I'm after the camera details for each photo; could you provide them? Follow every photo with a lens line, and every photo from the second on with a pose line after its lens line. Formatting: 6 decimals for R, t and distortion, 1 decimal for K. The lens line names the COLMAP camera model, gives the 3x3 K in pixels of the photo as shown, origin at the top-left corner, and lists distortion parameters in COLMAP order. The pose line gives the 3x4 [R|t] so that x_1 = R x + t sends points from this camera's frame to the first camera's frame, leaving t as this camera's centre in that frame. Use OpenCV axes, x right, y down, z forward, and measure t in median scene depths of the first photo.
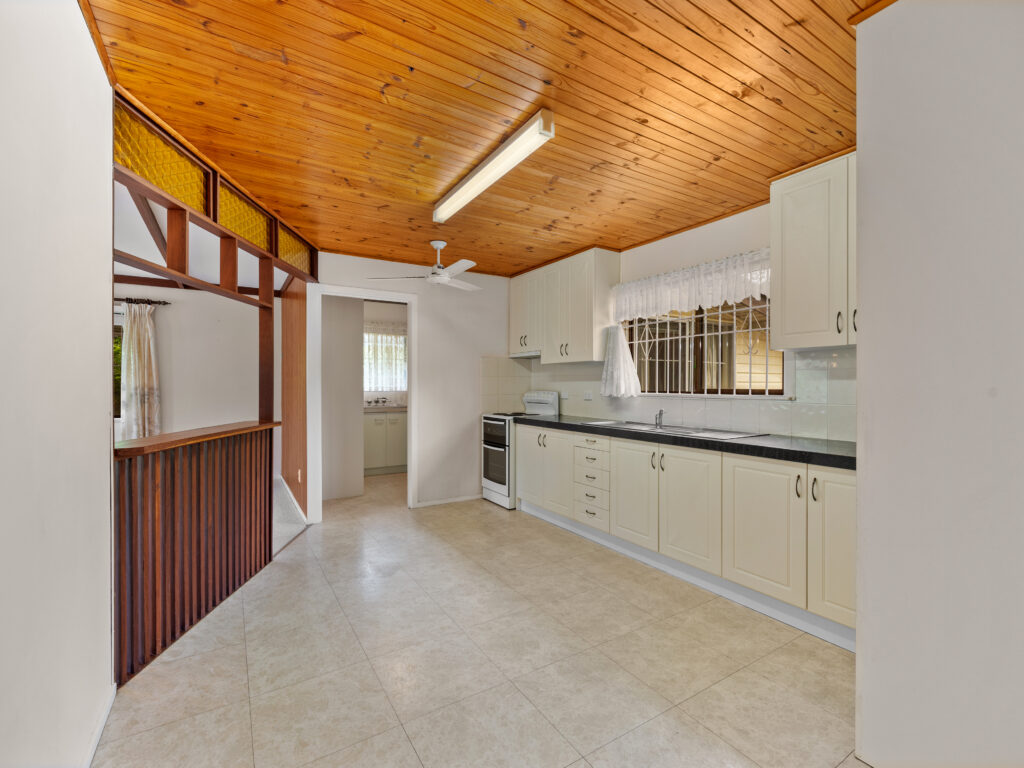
lens RADIAL K [[459.3, 0, 512.7], [0, 459.3, 387.4], [0, 0, 1]] dist [-0.000602, -0.000149]
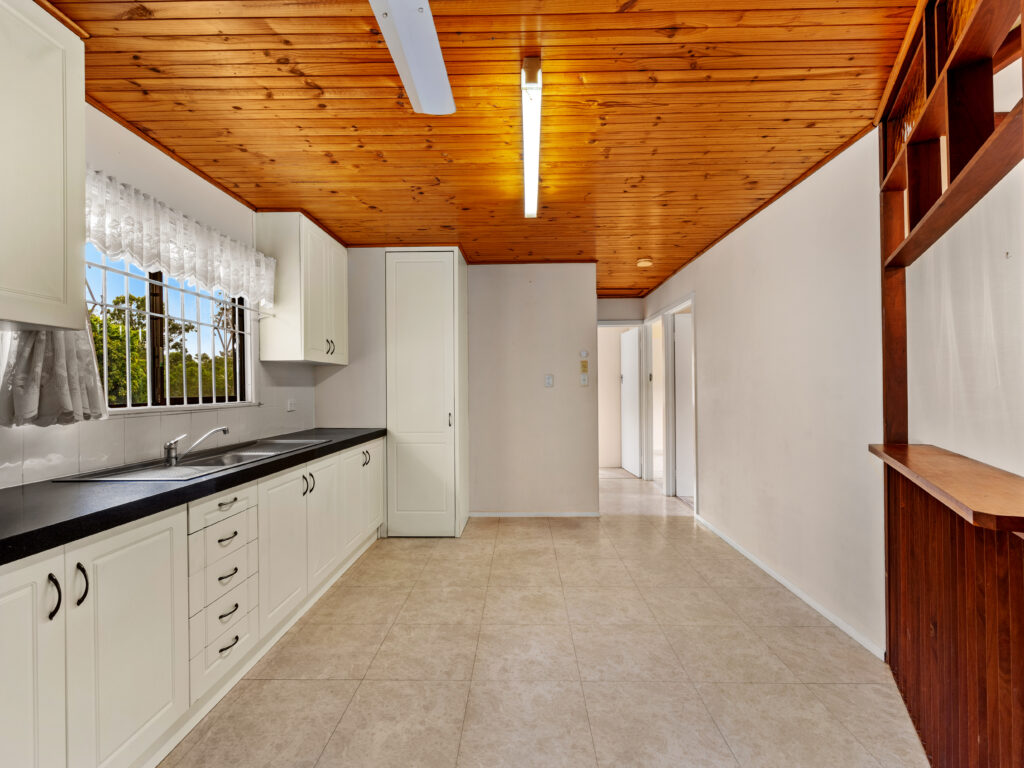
lens RADIAL K [[459.3, 0, 512.7], [0, 459.3, 387.4], [0, 0, 1]] dist [-0.000602, -0.000149]
pose [[-0.836504, 0.007540, 0.547909, -0.517900], [0.011525, 0.999926, 0.003834, -0.012548], [-0.547840, 0.009521, -0.836529, 1.738392]]
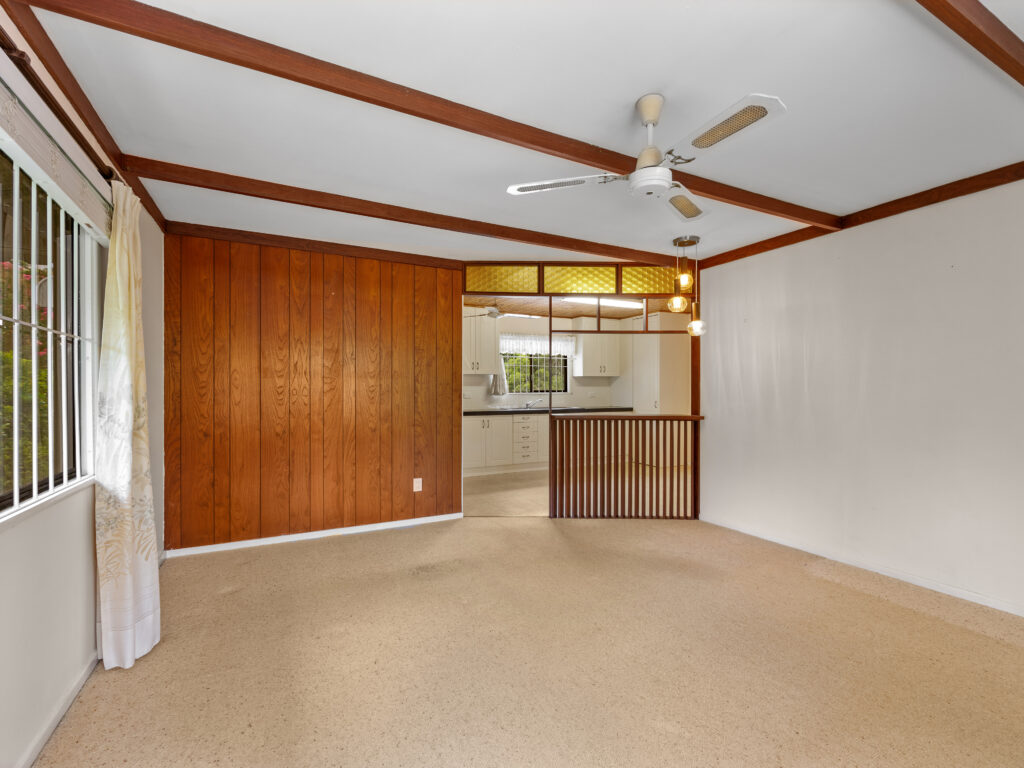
lens RADIAL K [[459.3, 0, 512.7], [0, 459.3, 387.4], [0, 0, 1]] dist [-0.000602, -0.000149]
pose [[0.079808, -0.000314, 0.996810, -2.437742], [0.004625, 0.999989, -0.000055, -0.015920], [-0.996800, 0.004615, 0.079809, 1.263084]]
